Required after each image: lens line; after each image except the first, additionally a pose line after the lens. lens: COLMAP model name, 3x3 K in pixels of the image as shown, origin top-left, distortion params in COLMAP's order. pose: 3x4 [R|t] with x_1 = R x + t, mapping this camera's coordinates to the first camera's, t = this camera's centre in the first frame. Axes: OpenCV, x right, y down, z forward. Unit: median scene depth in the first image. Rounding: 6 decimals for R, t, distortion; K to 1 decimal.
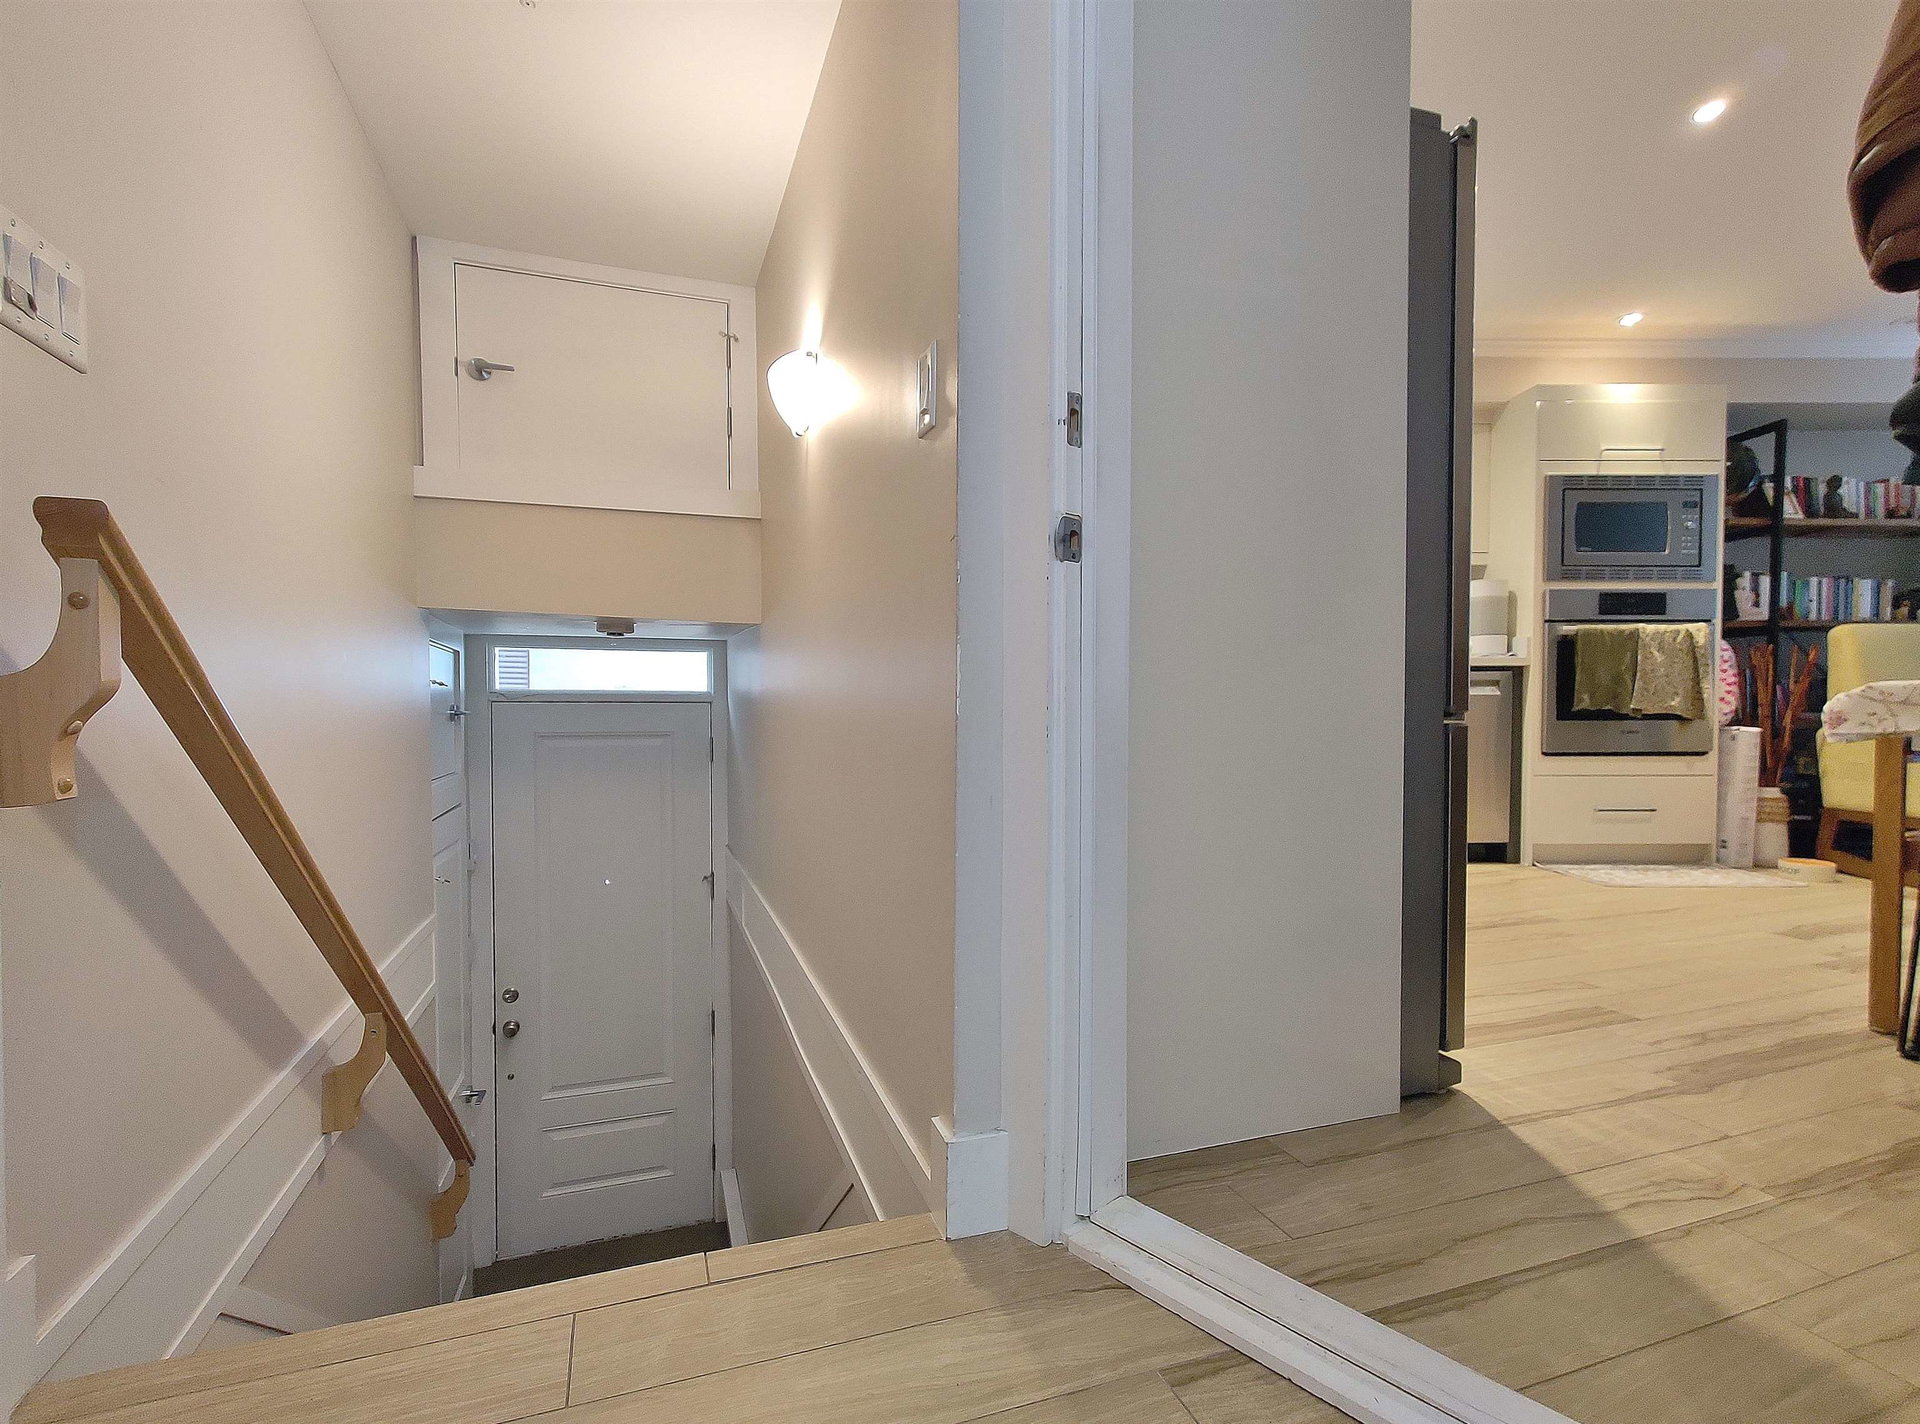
lens RADIAL K [[900.0, 0, 953.9], [0, 900.0, 728.5], [0, 0, 1]] dist [-0.004661, 0.004798]
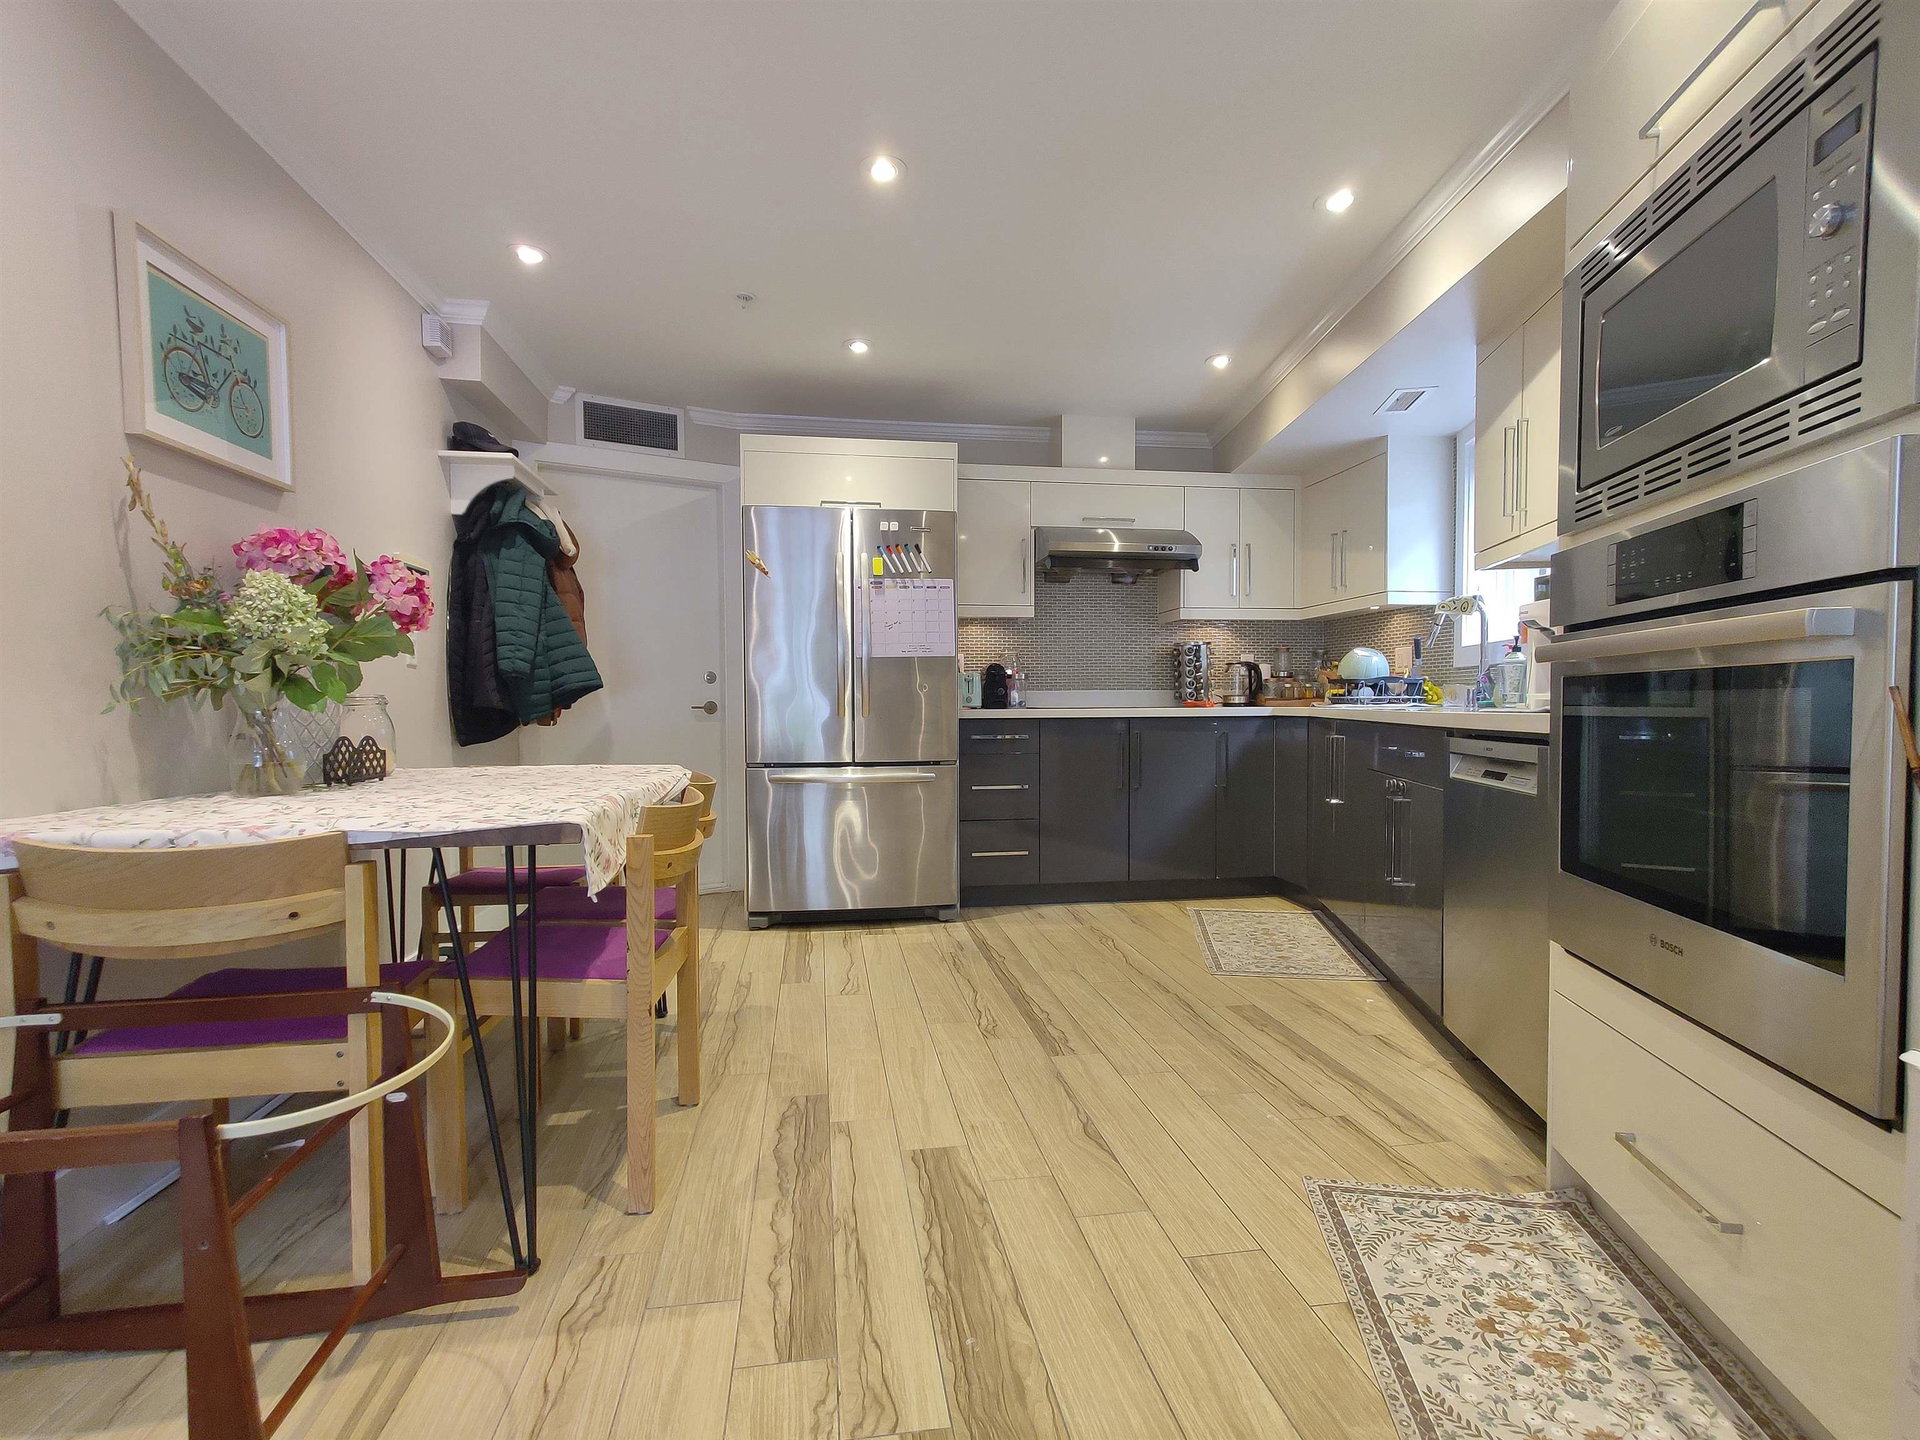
lens RADIAL K [[899.6, 0, 955.0], [0, 899.6, 735.3], [0, 0, 1]] dist [0.001091, 0.000881]
pose [[-0.184925, 0.035510, -0.982111, 1.105514], [-0.020326, 0.998995, 0.039948, -0.080549], [0.982542, 0.027350, -0.184018, 0.789000]]
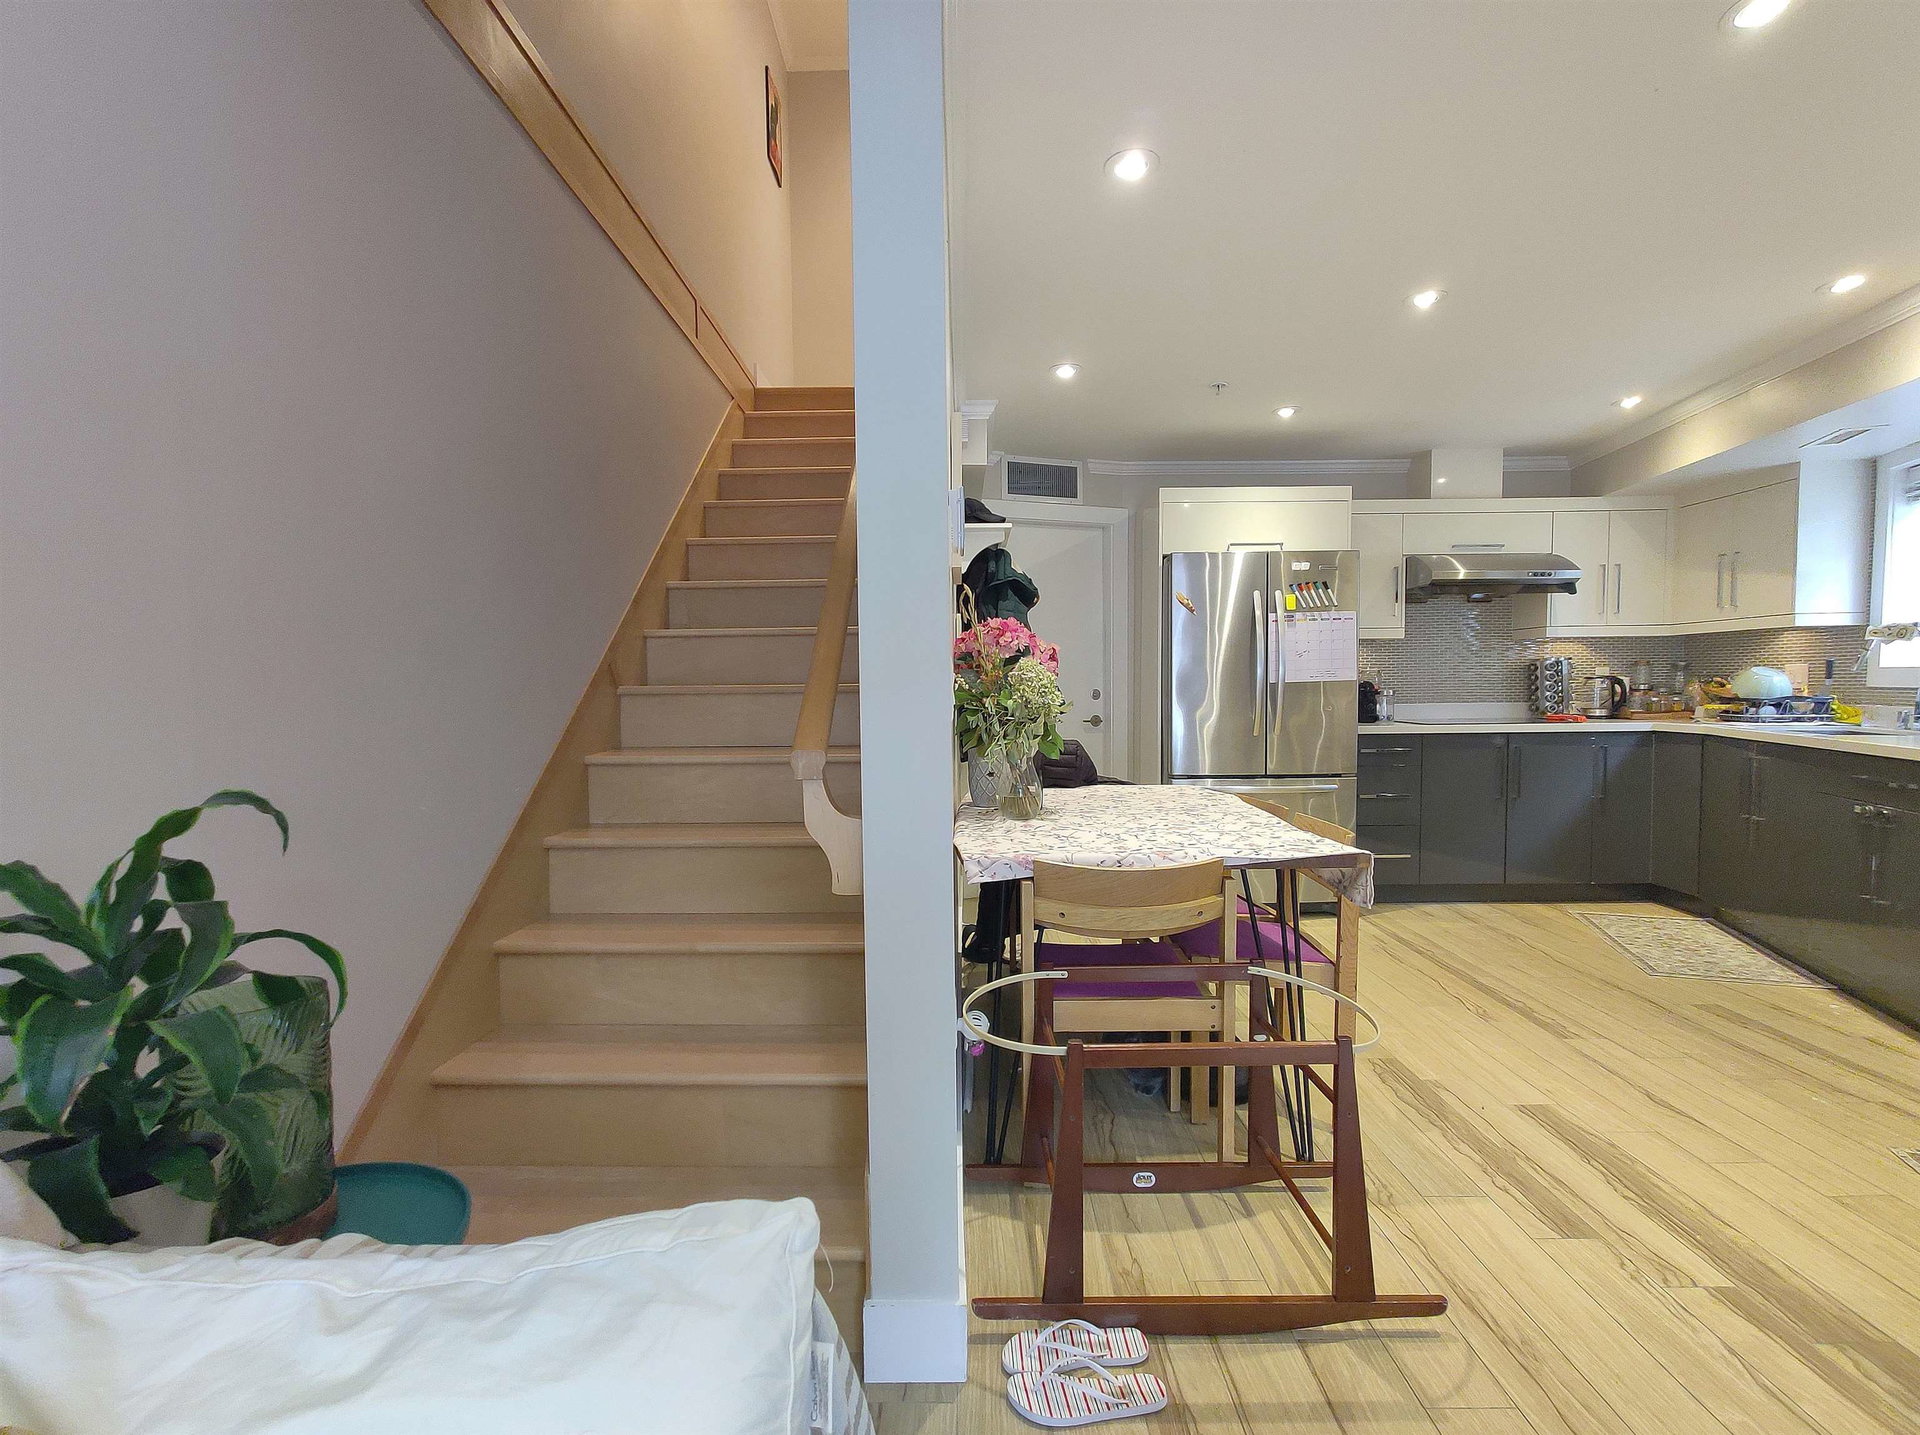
lens RADIAL K [[899.6, 0, 955.0], [0, 899.6, 732.8], [0, 0, 1]] dist [0.001091, 0.000881]
pose [[-0.341126, 0.053525, -0.938492, 1.333163], [-0.013229, 0.998005, 0.061728, -0.123759], [0.939925, 0.033472, -0.339737, 0.527539]]
